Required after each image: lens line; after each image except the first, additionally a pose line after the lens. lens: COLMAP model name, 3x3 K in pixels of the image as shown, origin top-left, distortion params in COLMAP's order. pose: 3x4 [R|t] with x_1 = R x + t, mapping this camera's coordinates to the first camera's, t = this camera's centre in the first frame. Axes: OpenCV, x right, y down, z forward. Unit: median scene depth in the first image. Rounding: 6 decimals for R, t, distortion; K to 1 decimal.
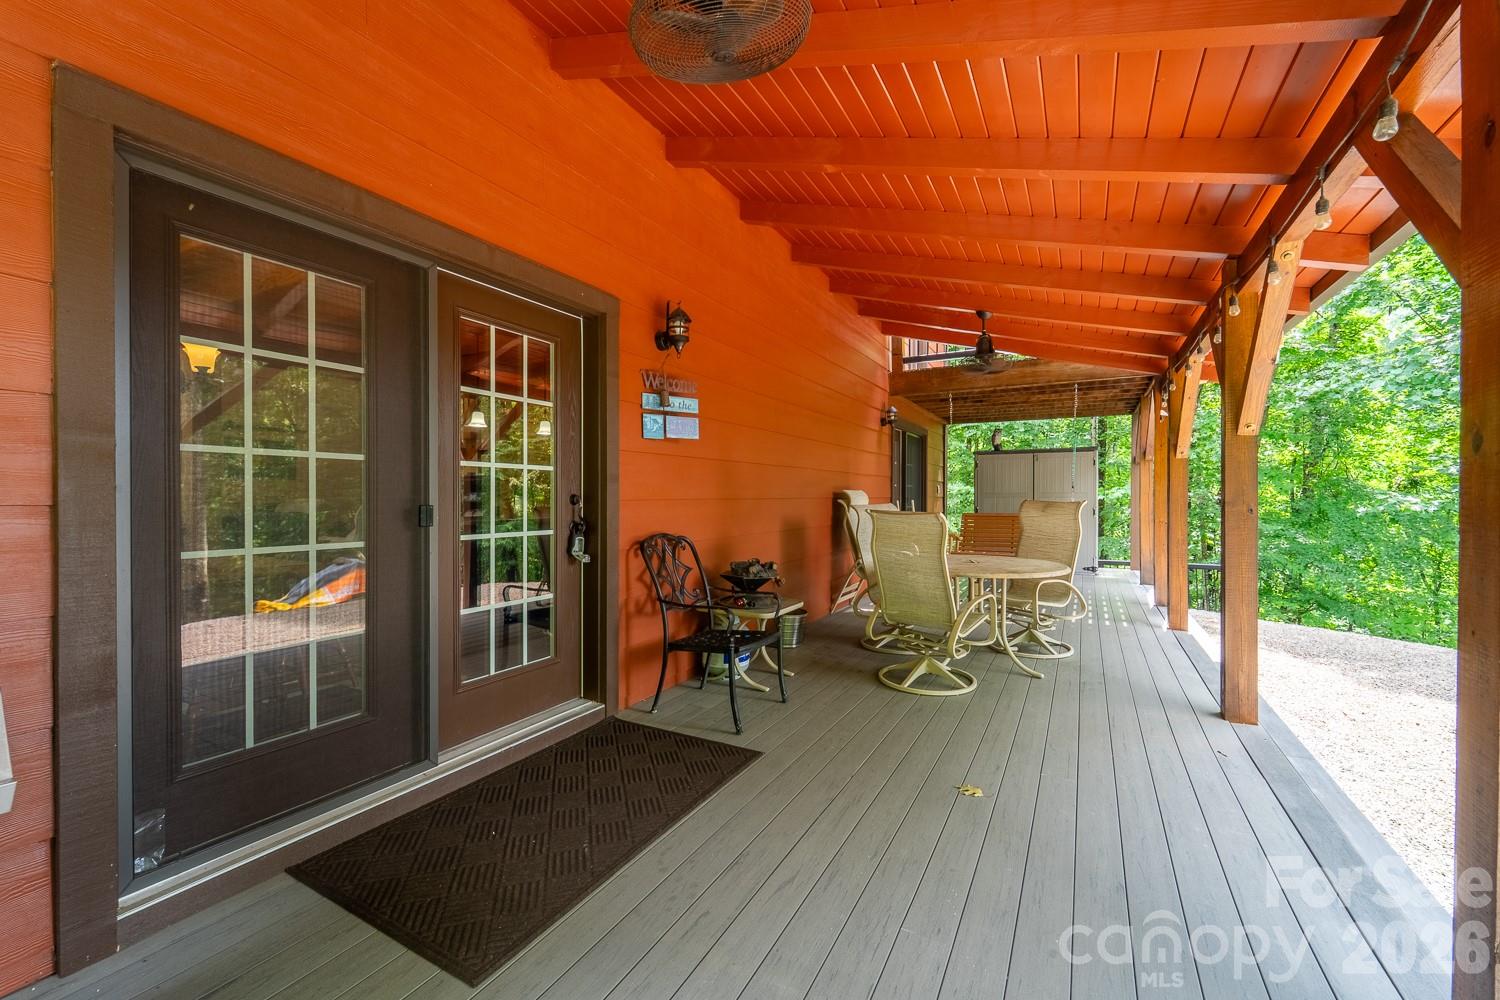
lens RADIAL K [[619.0, 0, 757.7], [0, 619.0, 501.9], [0, 0, 1]] dist [-0.002334, 0.001547]
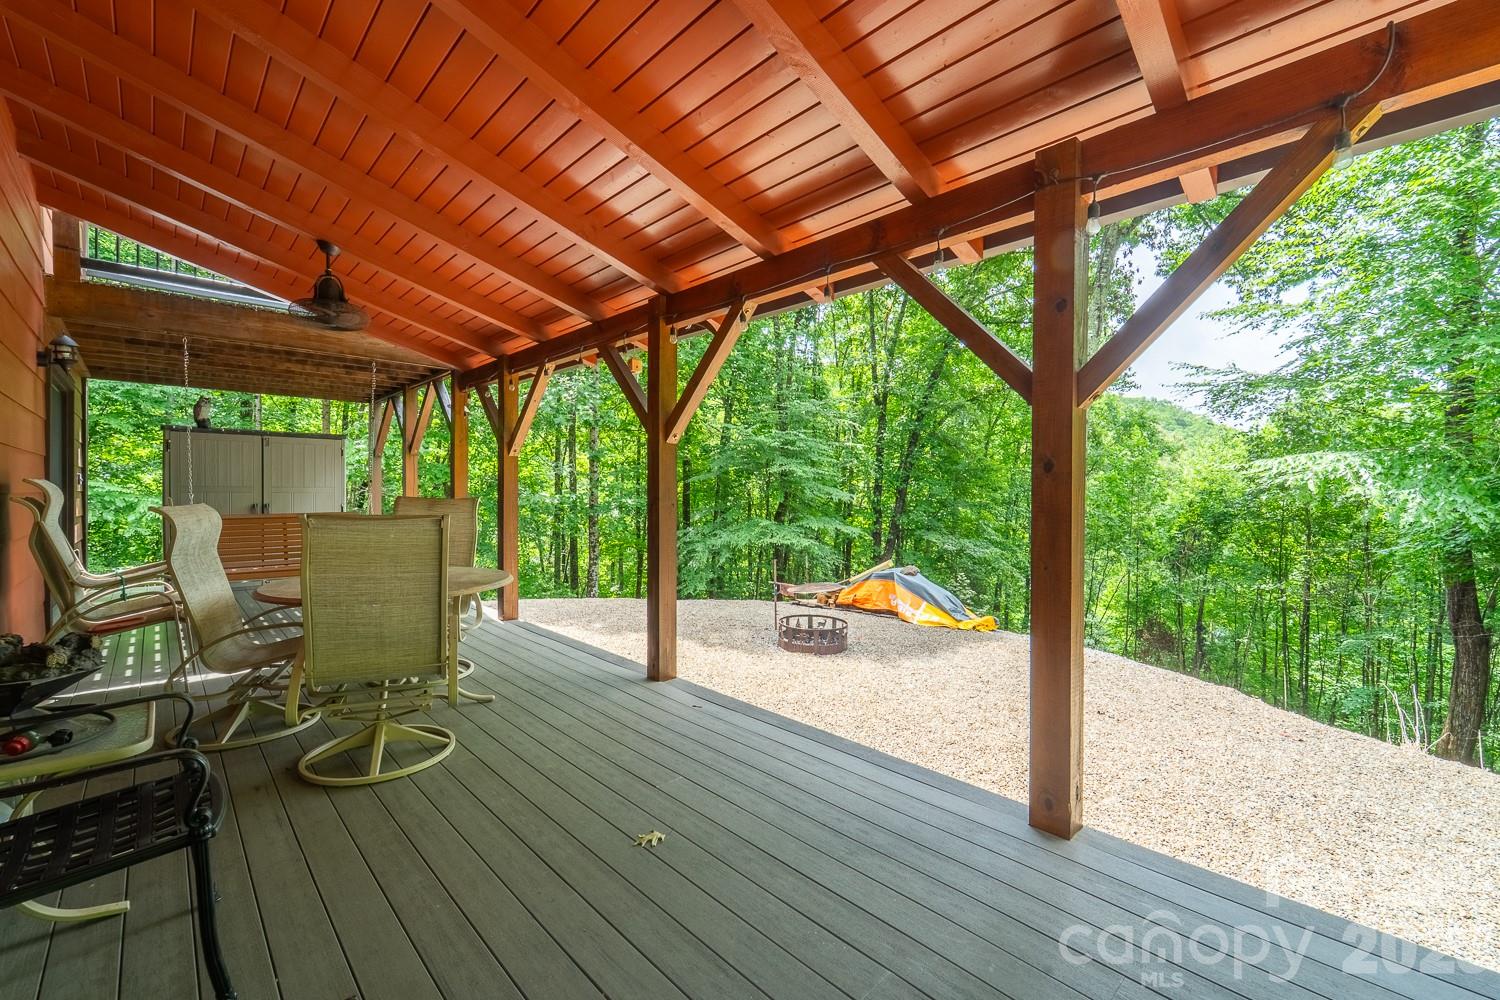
lens RADIAL K [[619.0, 0, 756.4], [0, 619.0, 500.7], [0, 0, 1]] dist [-0.002334, 0.001547]
pose [[0.299727, -0.010232, 0.953970, -0.239566], [0.004422, 0.999947, 0.009336, -0.003153], [-0.954015, 0.001420, 0.299756, 0.353552]]
